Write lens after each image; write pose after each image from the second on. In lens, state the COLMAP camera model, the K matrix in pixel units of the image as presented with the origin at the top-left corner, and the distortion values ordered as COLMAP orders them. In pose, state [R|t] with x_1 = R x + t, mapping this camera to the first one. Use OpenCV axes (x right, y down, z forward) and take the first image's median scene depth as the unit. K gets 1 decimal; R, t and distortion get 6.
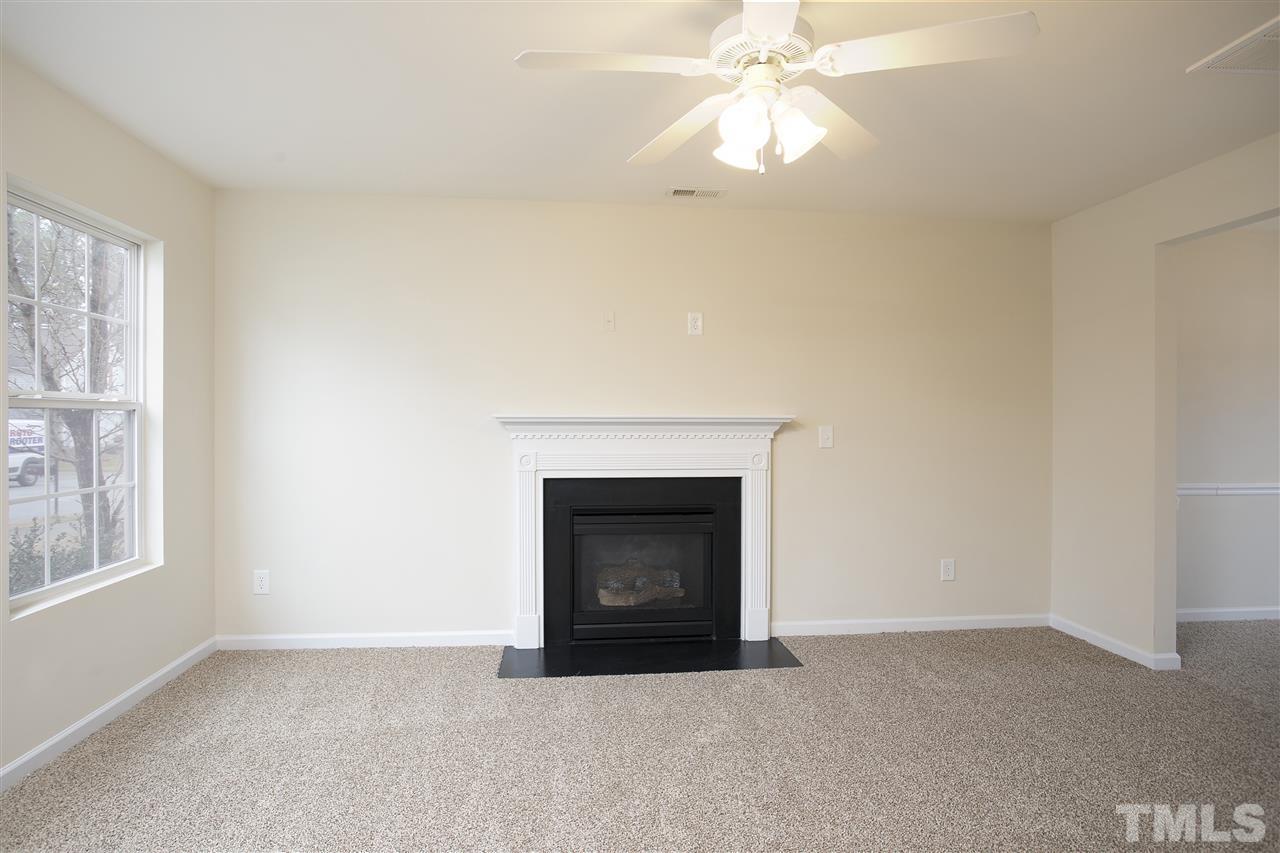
lens RADIAL K [[675.6, 0, 636.5], [0, 675.6, 421.7], [0, 0, 1]] dist [-0.057272, 0.037522]
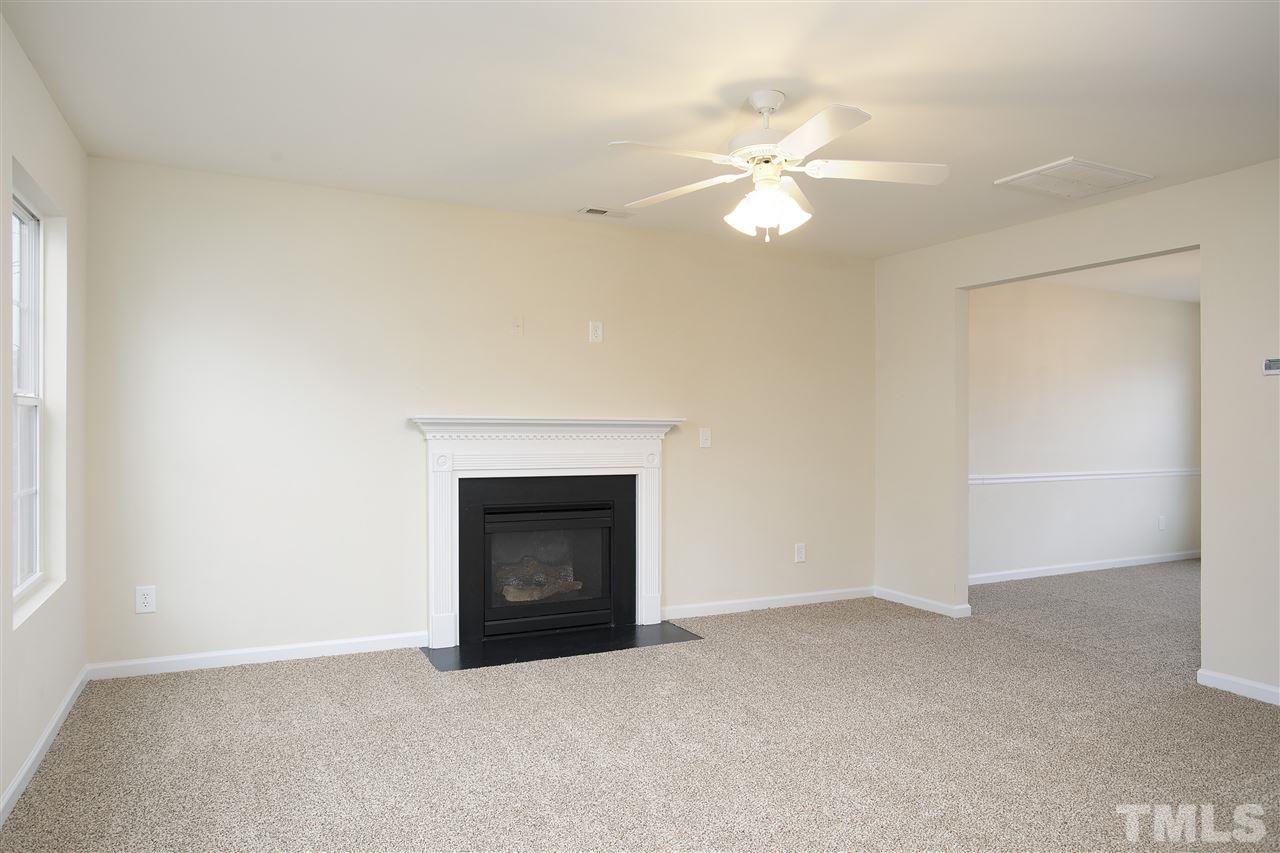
lens RADIAL K [[757.8, 0, 643.2], [0, 757.8, 417.1], [0, 0, 1]] dist [-0.043378, 0.028165]
pose [[0.943100, 0.008889, 0.332391, -0.254248], [-0.006153, 0.999938, -0.009282, 0.000612], [-0.332453, 0.006708, 0.943096, -0.165422]]
